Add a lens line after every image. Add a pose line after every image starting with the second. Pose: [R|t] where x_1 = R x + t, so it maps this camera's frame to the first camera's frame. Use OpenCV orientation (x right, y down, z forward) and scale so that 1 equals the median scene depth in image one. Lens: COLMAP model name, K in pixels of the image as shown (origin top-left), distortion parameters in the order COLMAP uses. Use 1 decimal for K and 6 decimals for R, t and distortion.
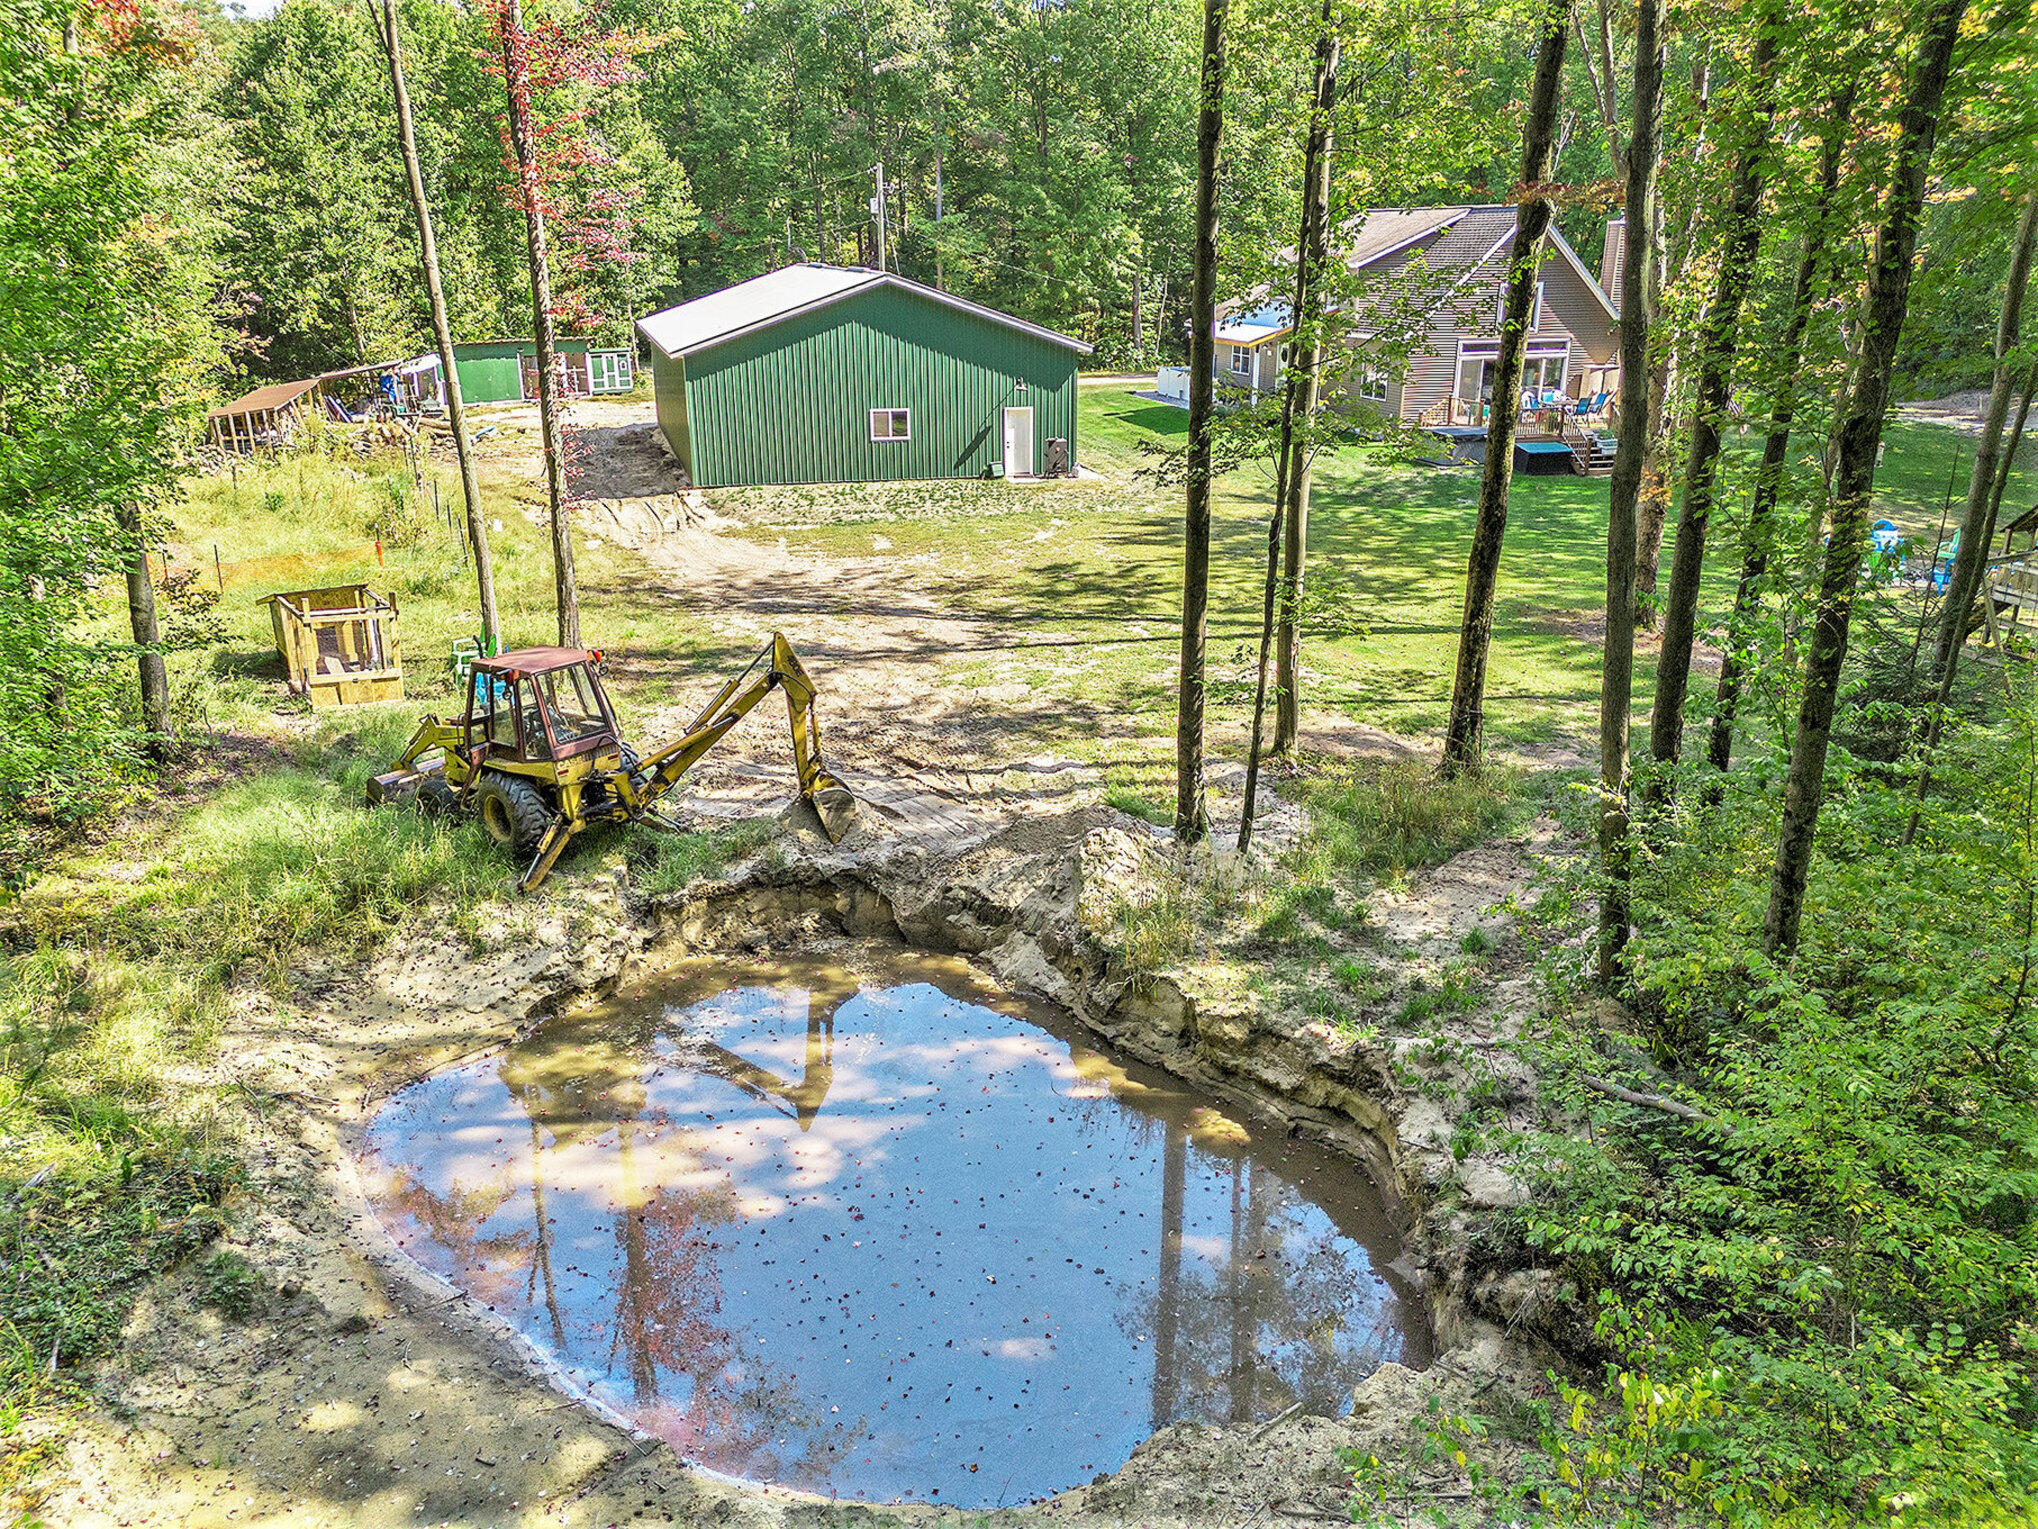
lens RADIAL K [[1493.5, 0, 1029.7], [0, 1493.5, 776.1], [0, 0, 1]] dist [0.073230, -0.079146]
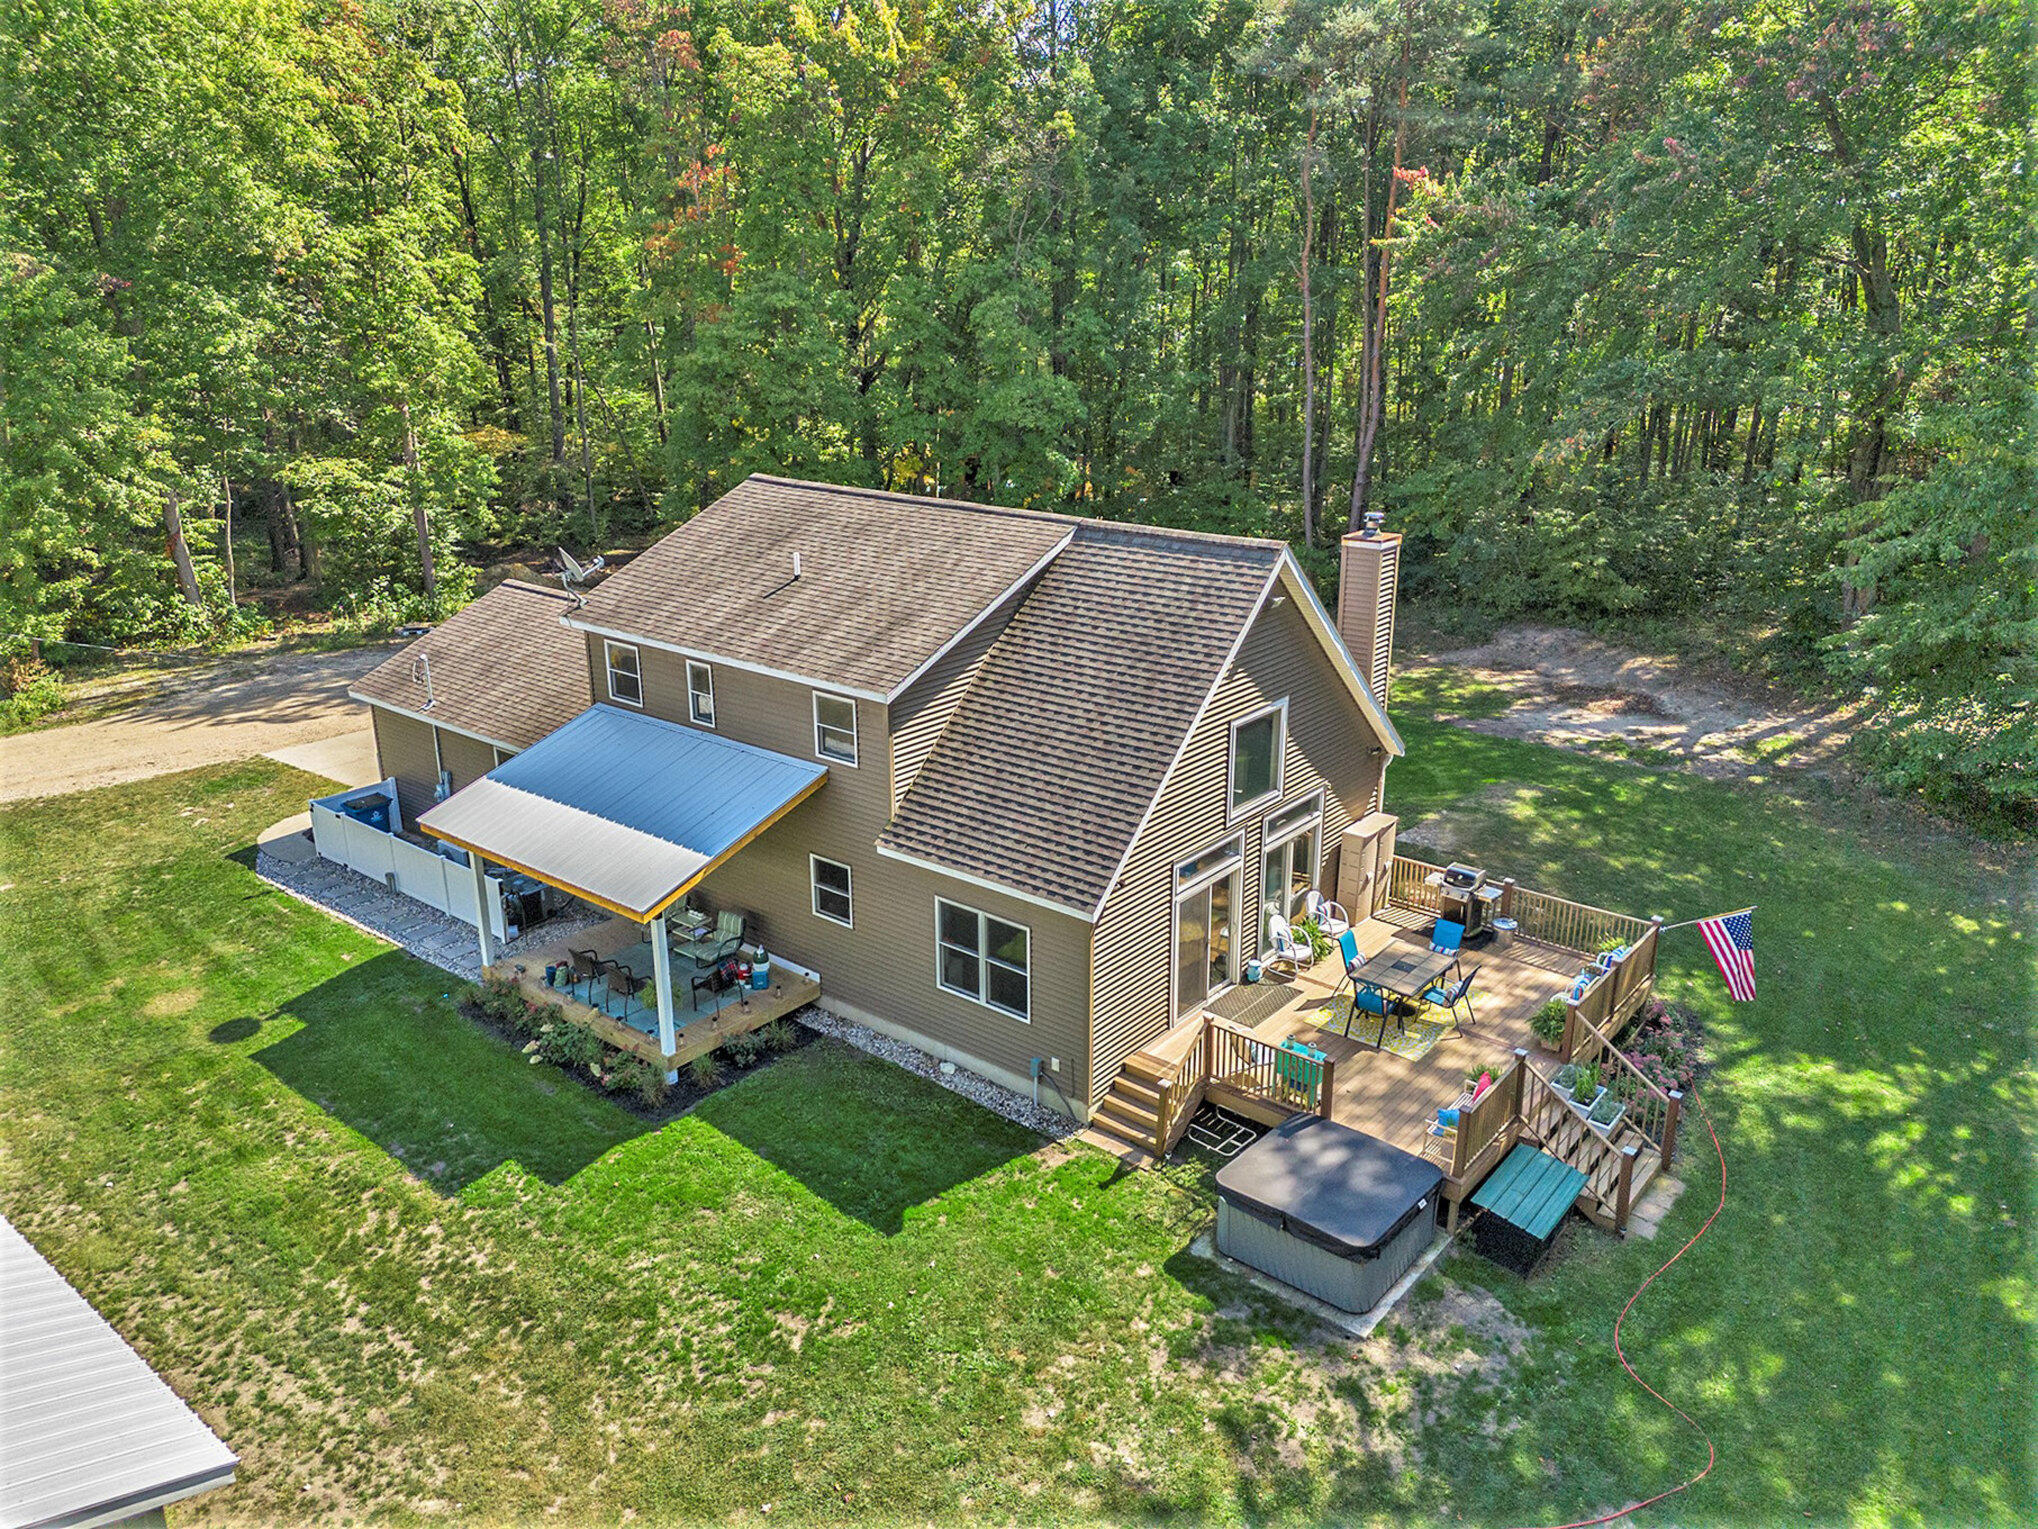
lens RADIAL K [[1493.5, 0, 1029.7], [0, 1493.5, 776.1], [0, 0, 1]] dist [0.073230, -0.079146]
pose [[0.827803, -0.185992, 0.529292, 0.022591], [0.191244, 0.980490, 0.045440, -0.222991], [-0.527417, 0.063608, 0.847222, 0.437665]]
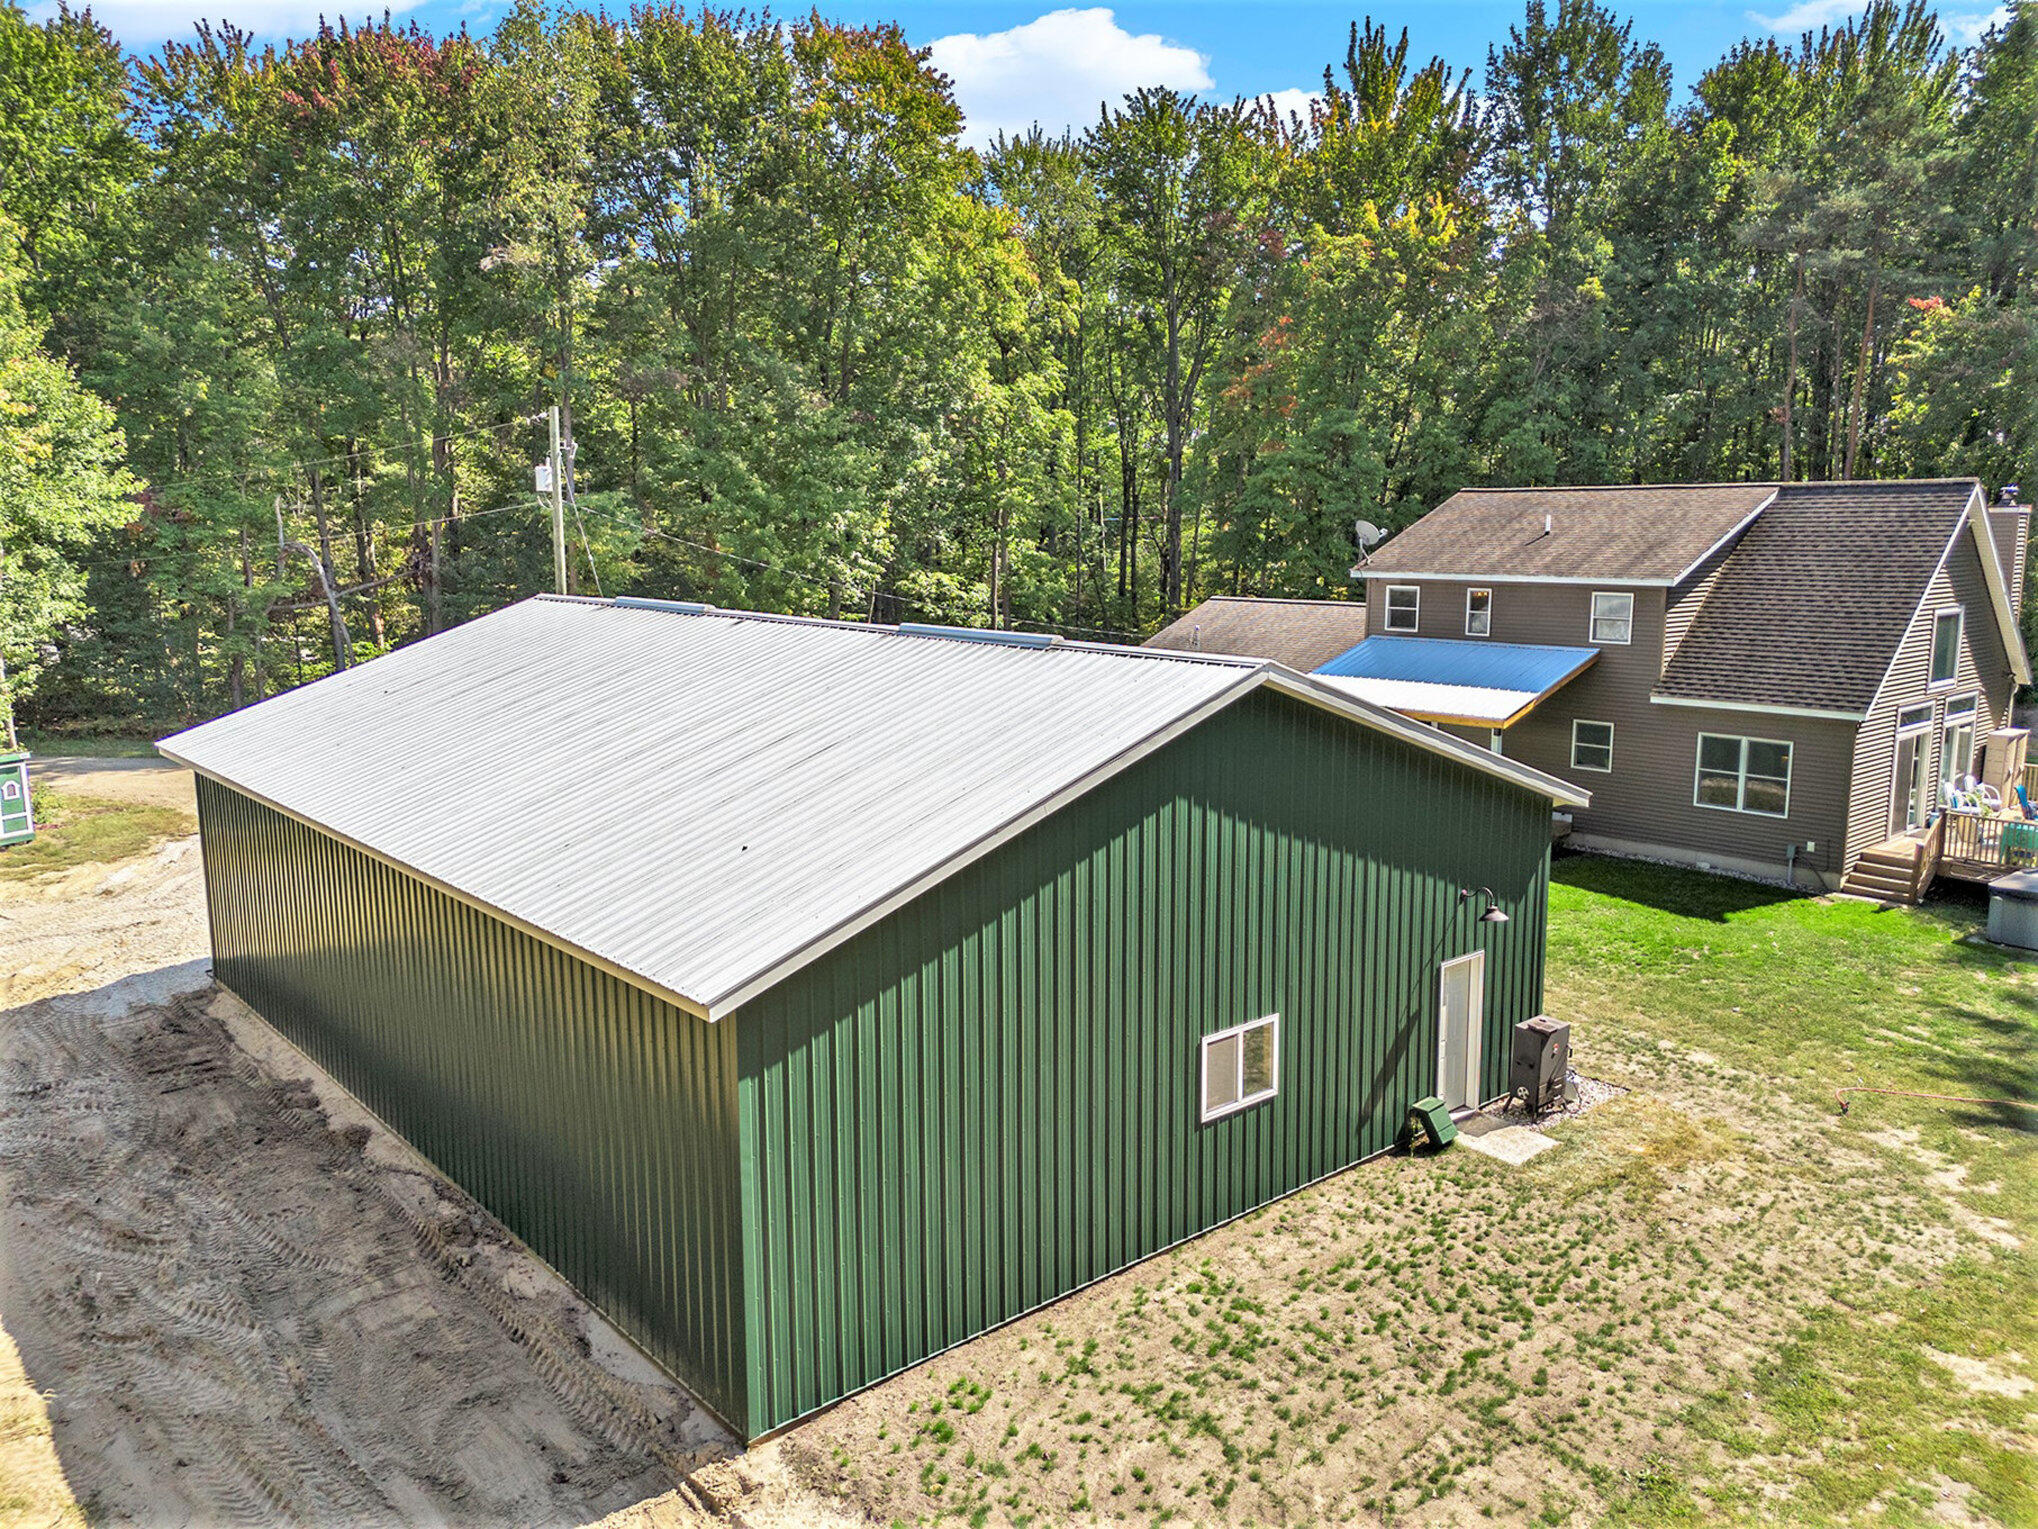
lens RADIAL K [[1493.5, 0, 1029.7], [0, 1493.5, 776.1], [0, 0, 1]] dist [0.073230, -0.079146]
pose [[0.910635, -0.073673, 0.406590, -0.159928], [0.142170, 0.979765, -0.140885, -0.150910], [-0.387983, 0.186100, 0.902683, 0.406793]]
